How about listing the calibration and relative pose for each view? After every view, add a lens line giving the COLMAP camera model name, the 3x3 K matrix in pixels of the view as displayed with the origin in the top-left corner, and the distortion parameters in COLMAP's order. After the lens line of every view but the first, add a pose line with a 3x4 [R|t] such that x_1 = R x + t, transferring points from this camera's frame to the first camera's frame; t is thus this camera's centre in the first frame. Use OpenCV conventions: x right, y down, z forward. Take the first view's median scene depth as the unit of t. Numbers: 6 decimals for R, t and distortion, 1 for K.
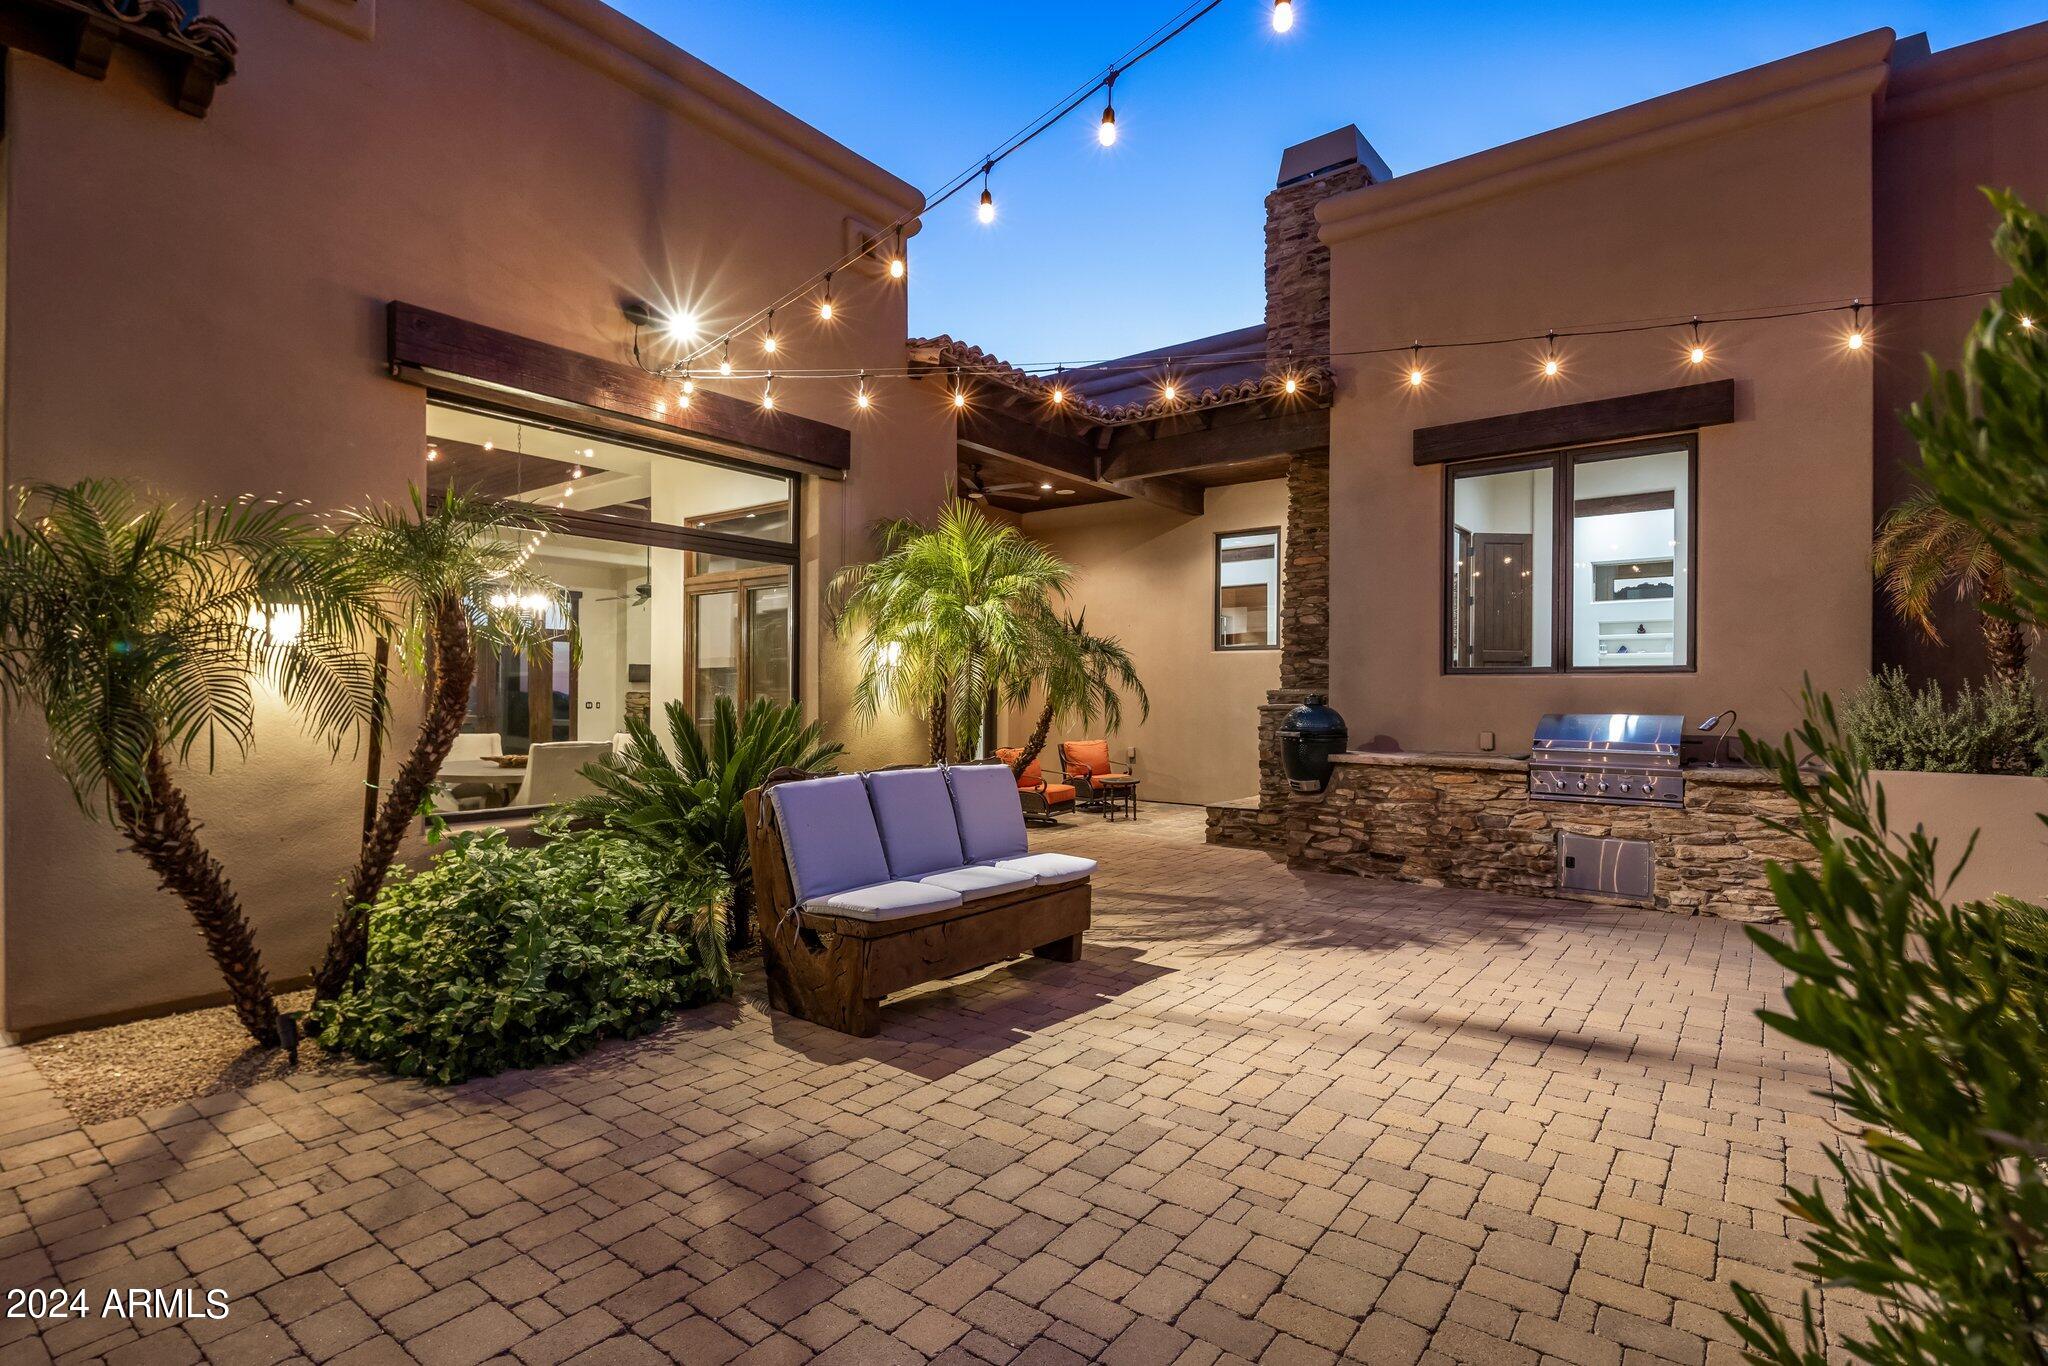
lens RADIAL K [[985.2, 0, 1026.4], [0, 985.2, 681.5], [0, 0, 1]] dist [0.004729, -0.004614]
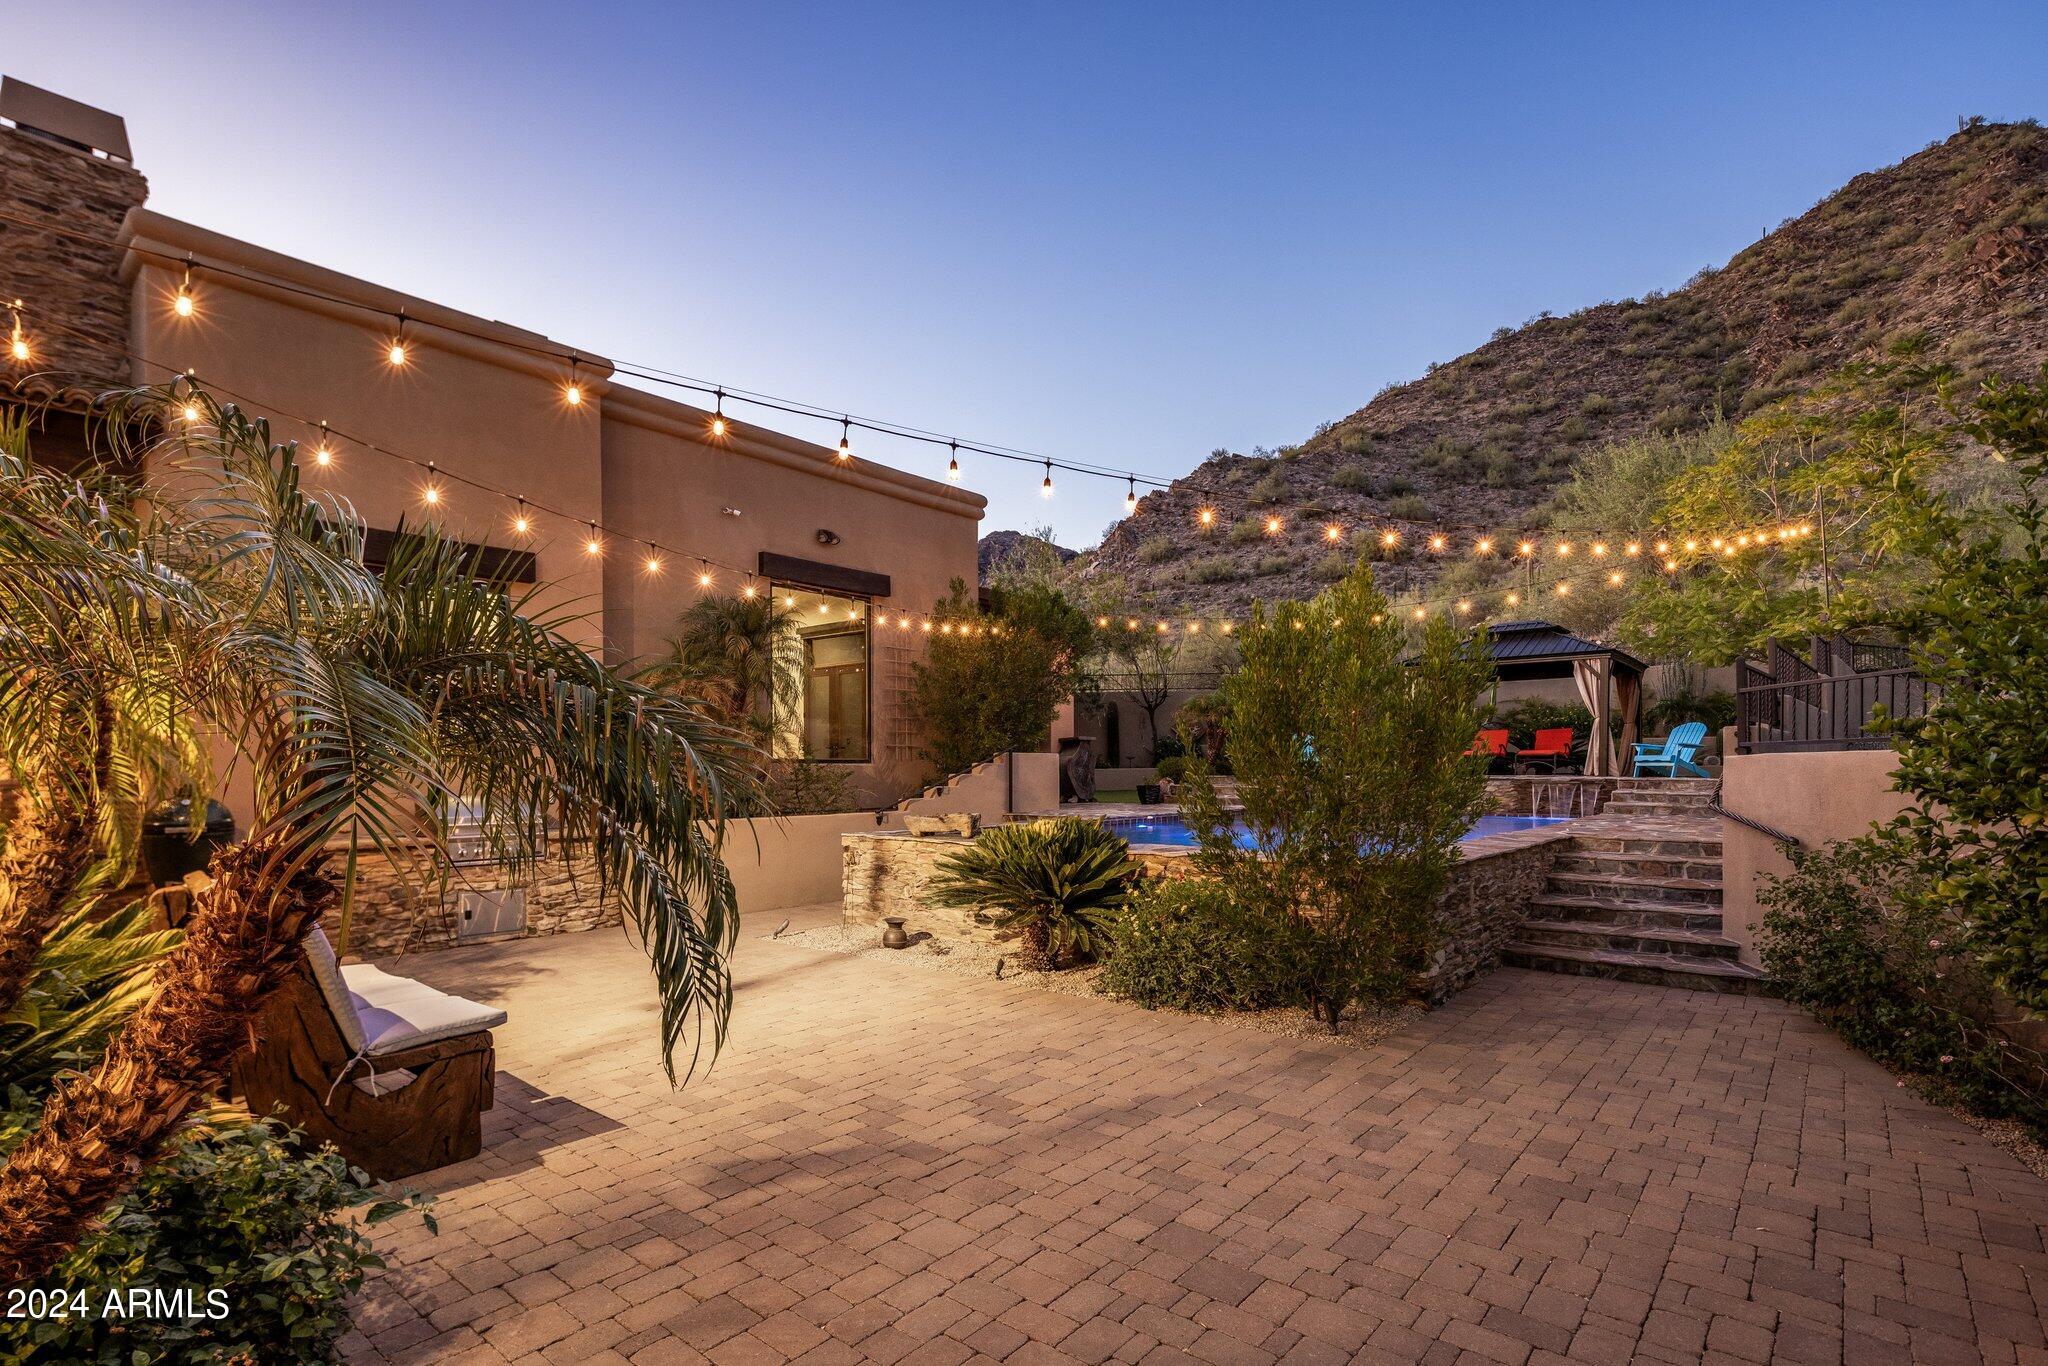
lens RADIAL K [[985.2, 0, 1001.8], [0, 985.2, 769.2], [0, 0, 1]] dist [0.004729, -0.004614]
pose [[0.051883, -0.004568, 0.998643, -0.711757], [-0.007071, 0.999963, 0.004941, -0.011178], [-0.998628, -0.007317, 0.051848, 0.297018]]
